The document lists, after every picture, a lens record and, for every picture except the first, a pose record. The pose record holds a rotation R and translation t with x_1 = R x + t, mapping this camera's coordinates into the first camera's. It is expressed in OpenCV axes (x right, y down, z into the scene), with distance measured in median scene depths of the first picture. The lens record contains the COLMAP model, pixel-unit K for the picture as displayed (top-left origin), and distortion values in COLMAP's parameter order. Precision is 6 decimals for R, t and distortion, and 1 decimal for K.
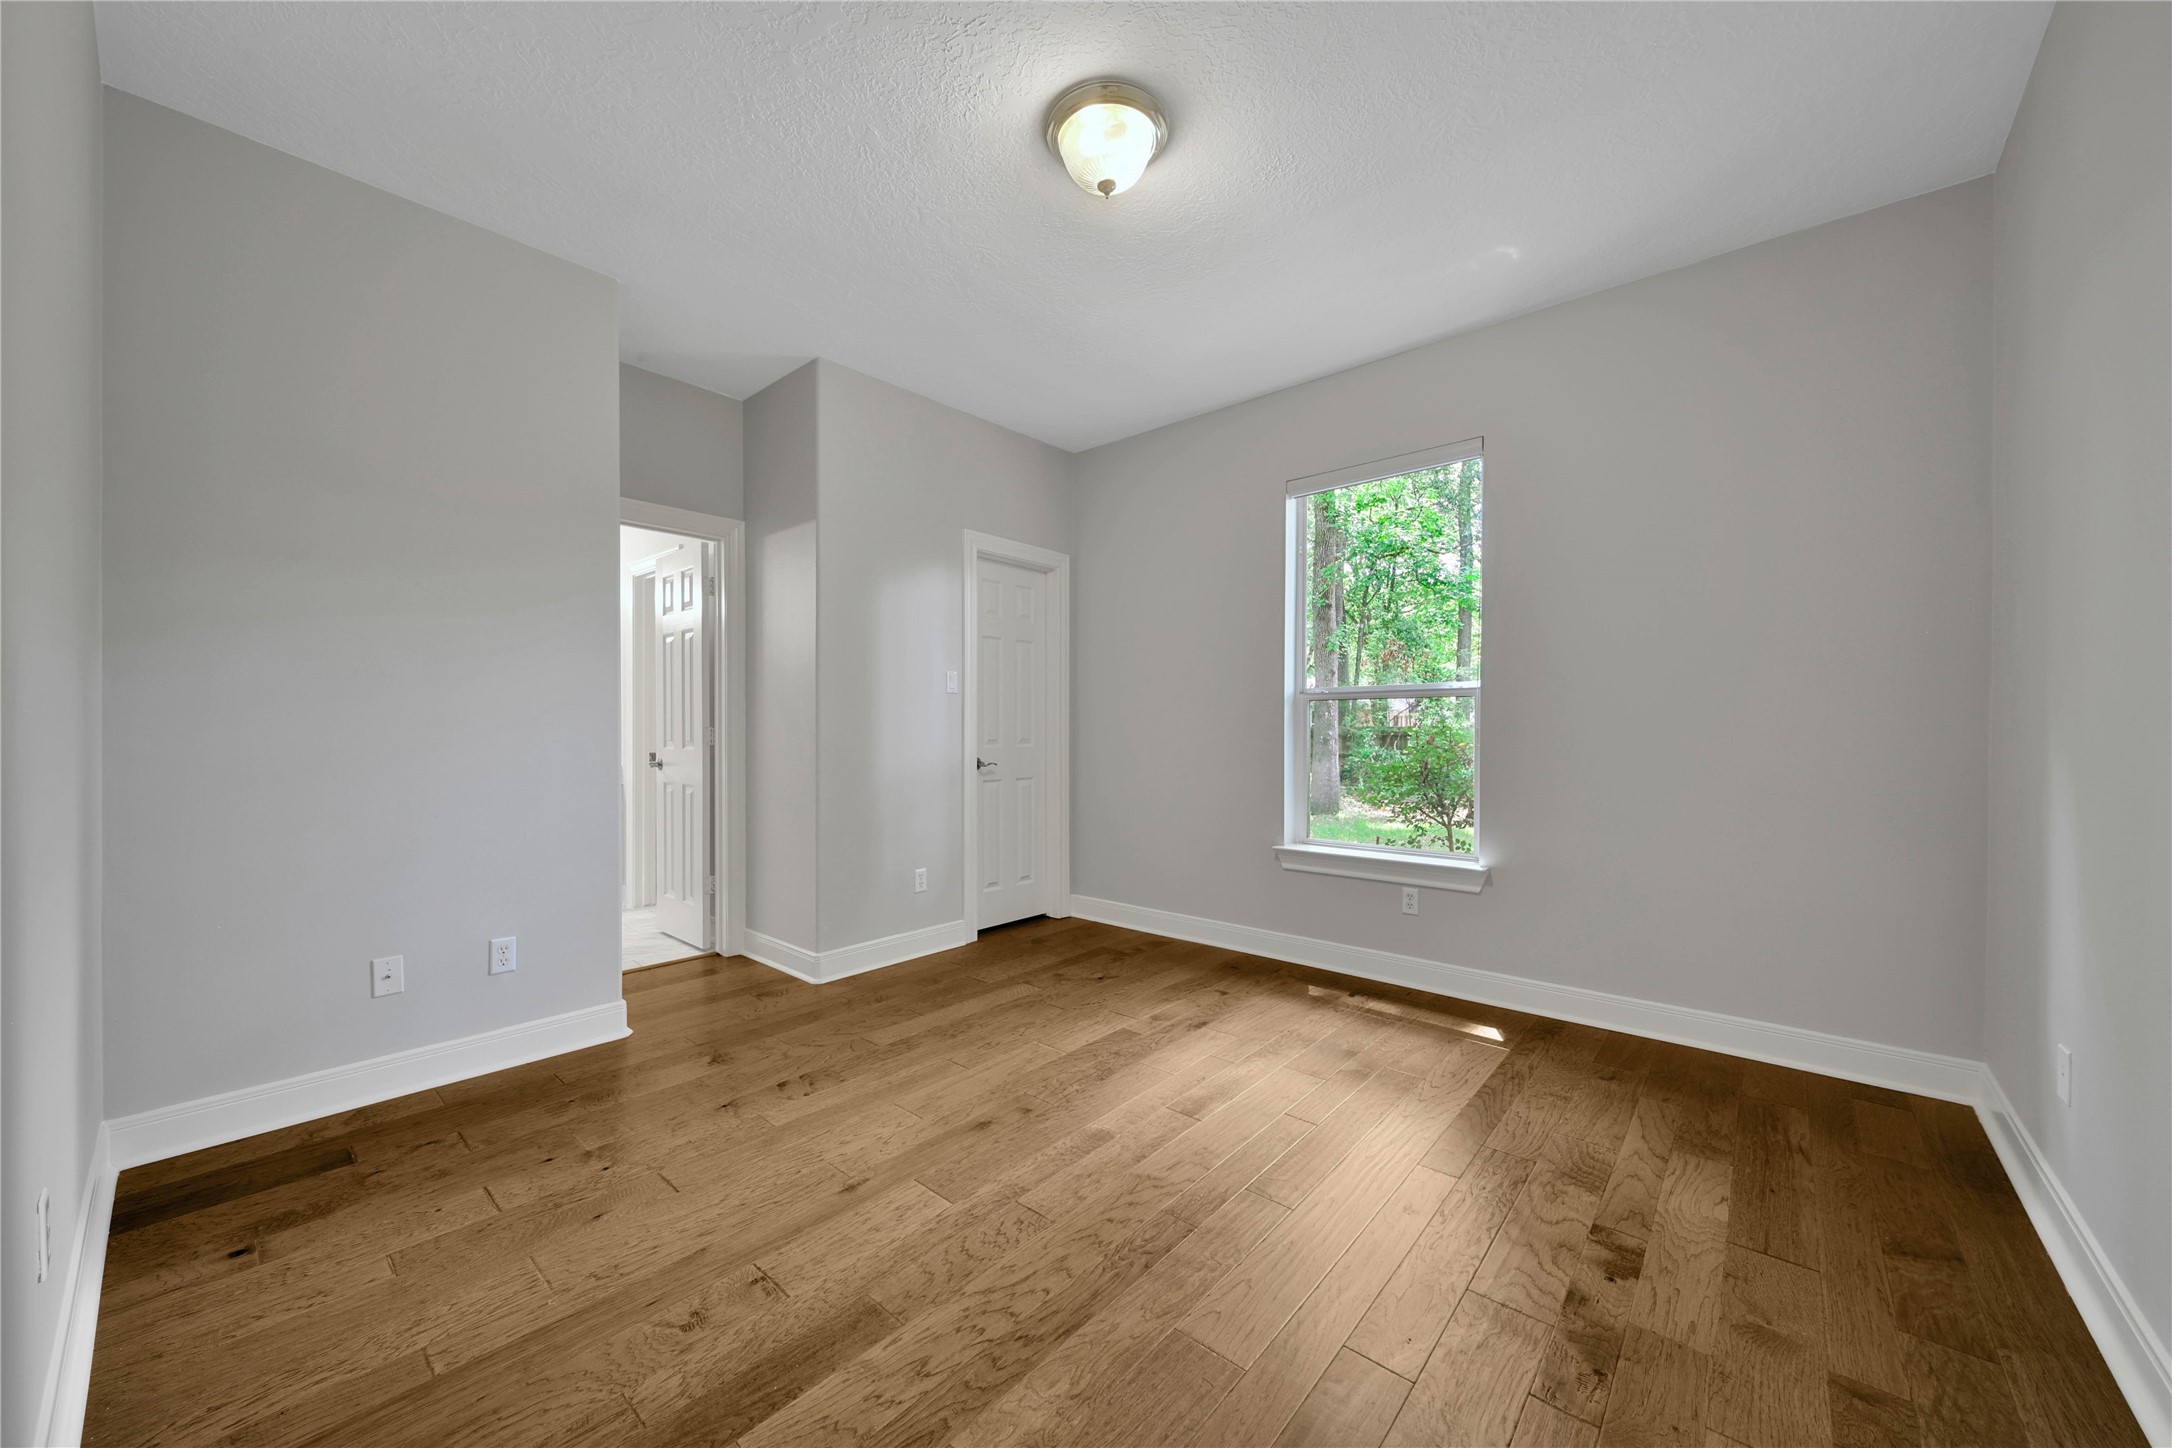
lens RADIAL K [[782.8, 0, 1081.2], [0, 782.8, 727.0], [0, 0, 1]] dist [-0.002268, 0.000052]
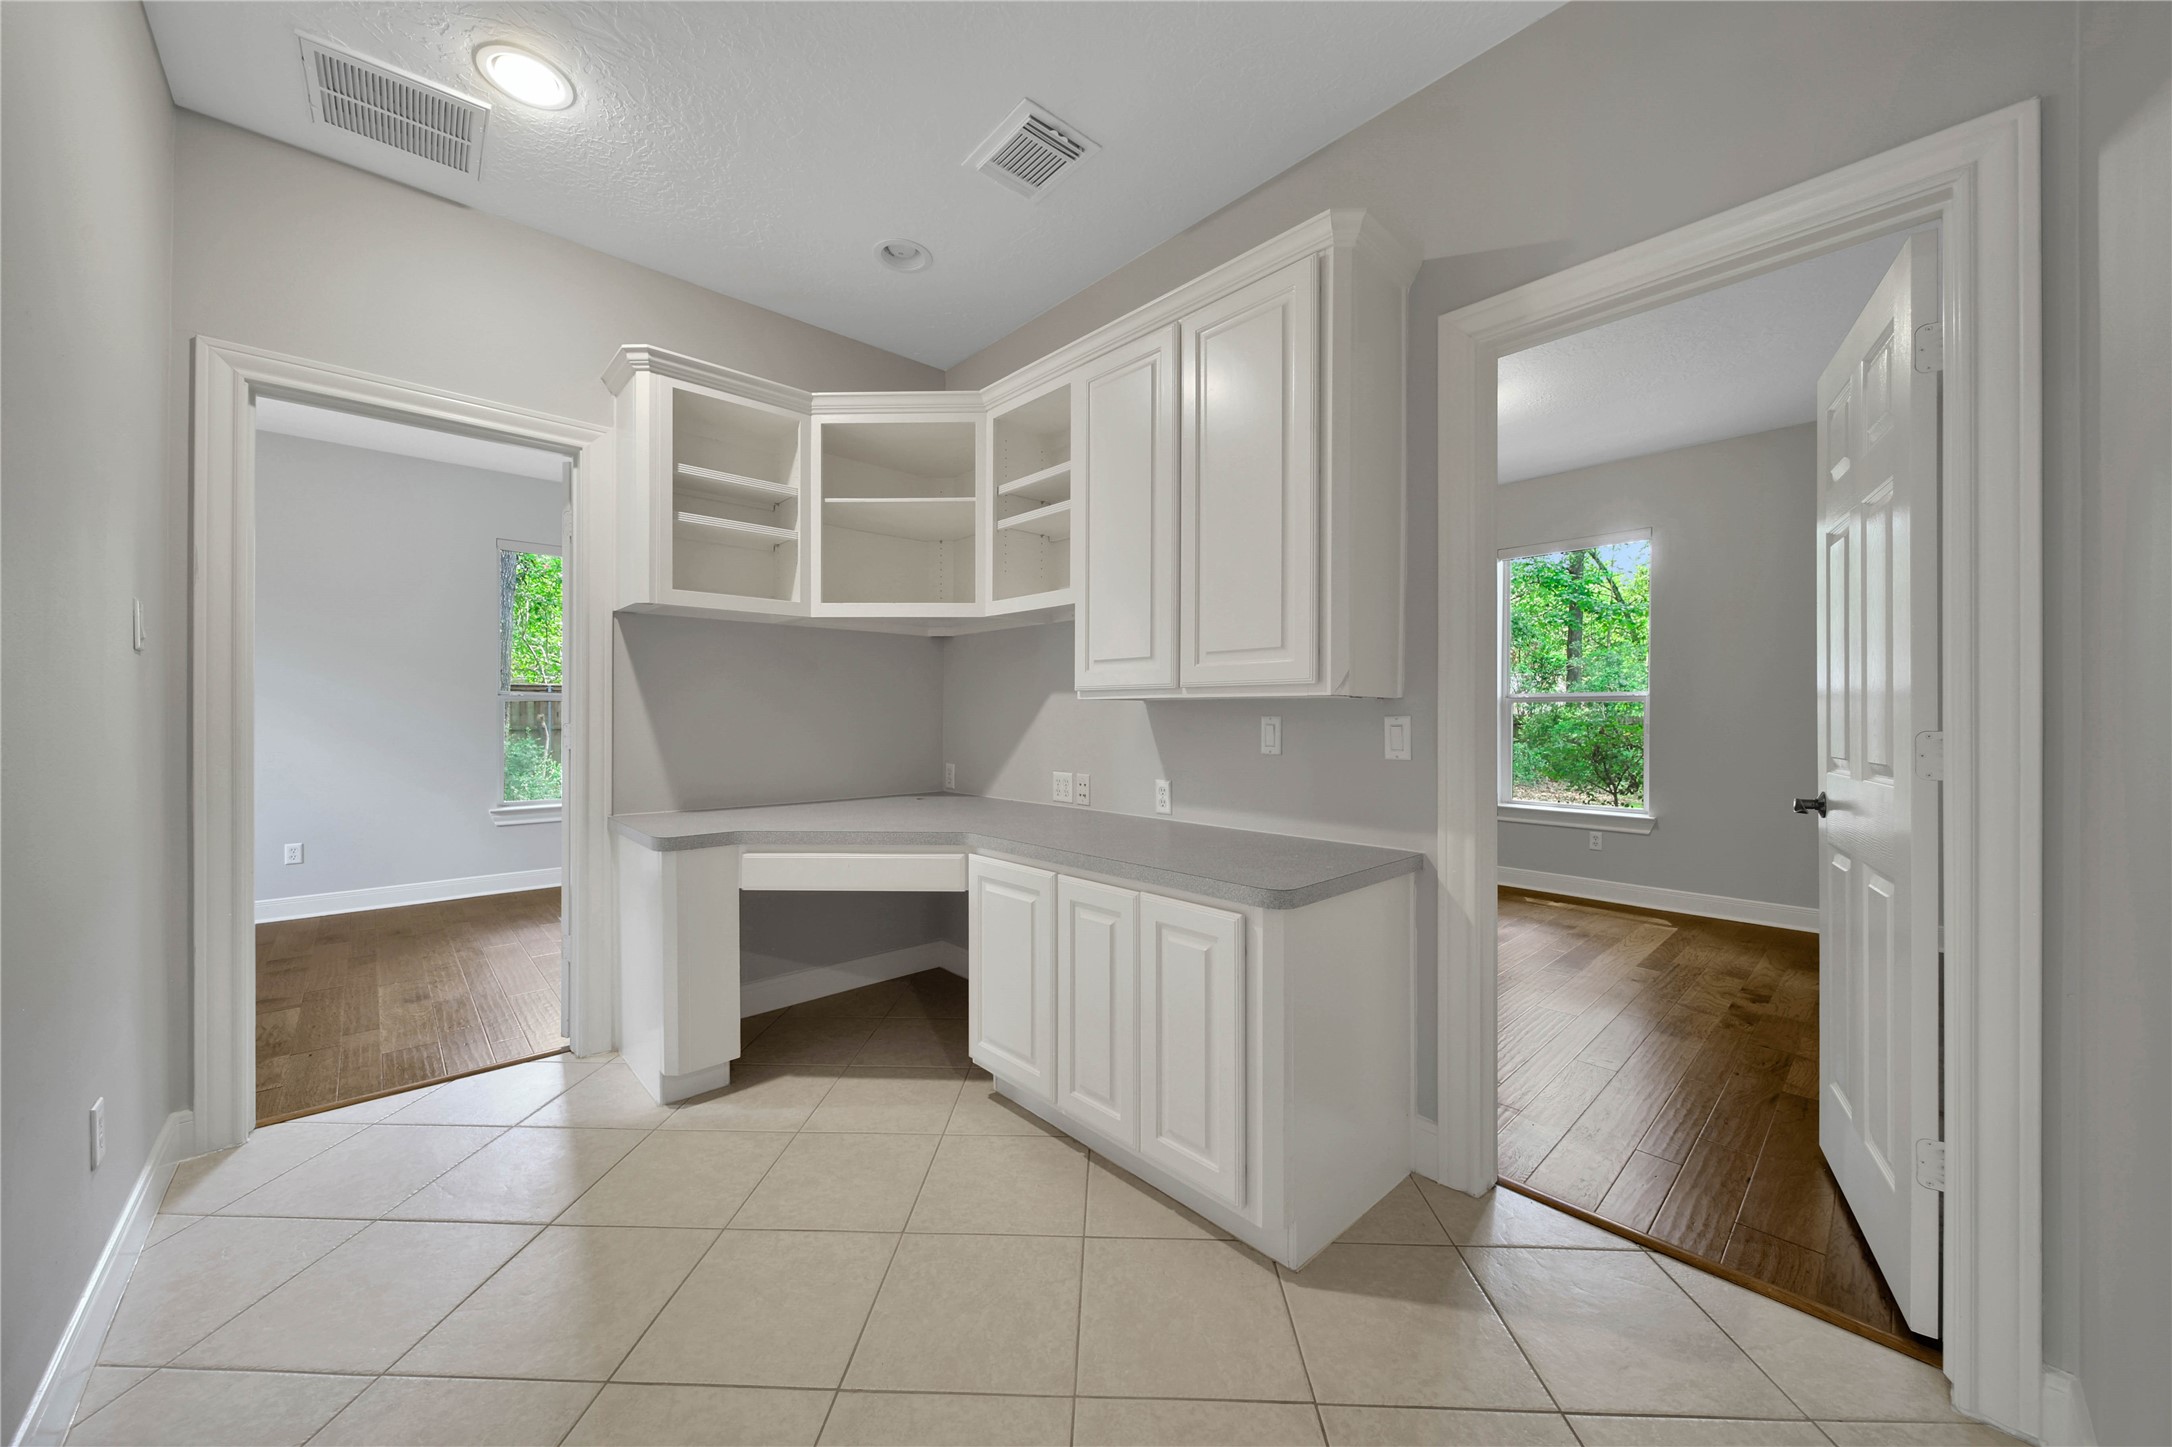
lens RADIAL K [[782.8, 0, 1070.9], [0, 782.8, 705.2], [0, 0, 1]] dist [-0.002268, 0.000052]
pose [[0.994568, 0.002882, -0.104051, -0.363323], [-0.003936, 0.999943, -0.009926, -0.011183], [0.104017, 0.010282, 0.994522, -0.501002]]
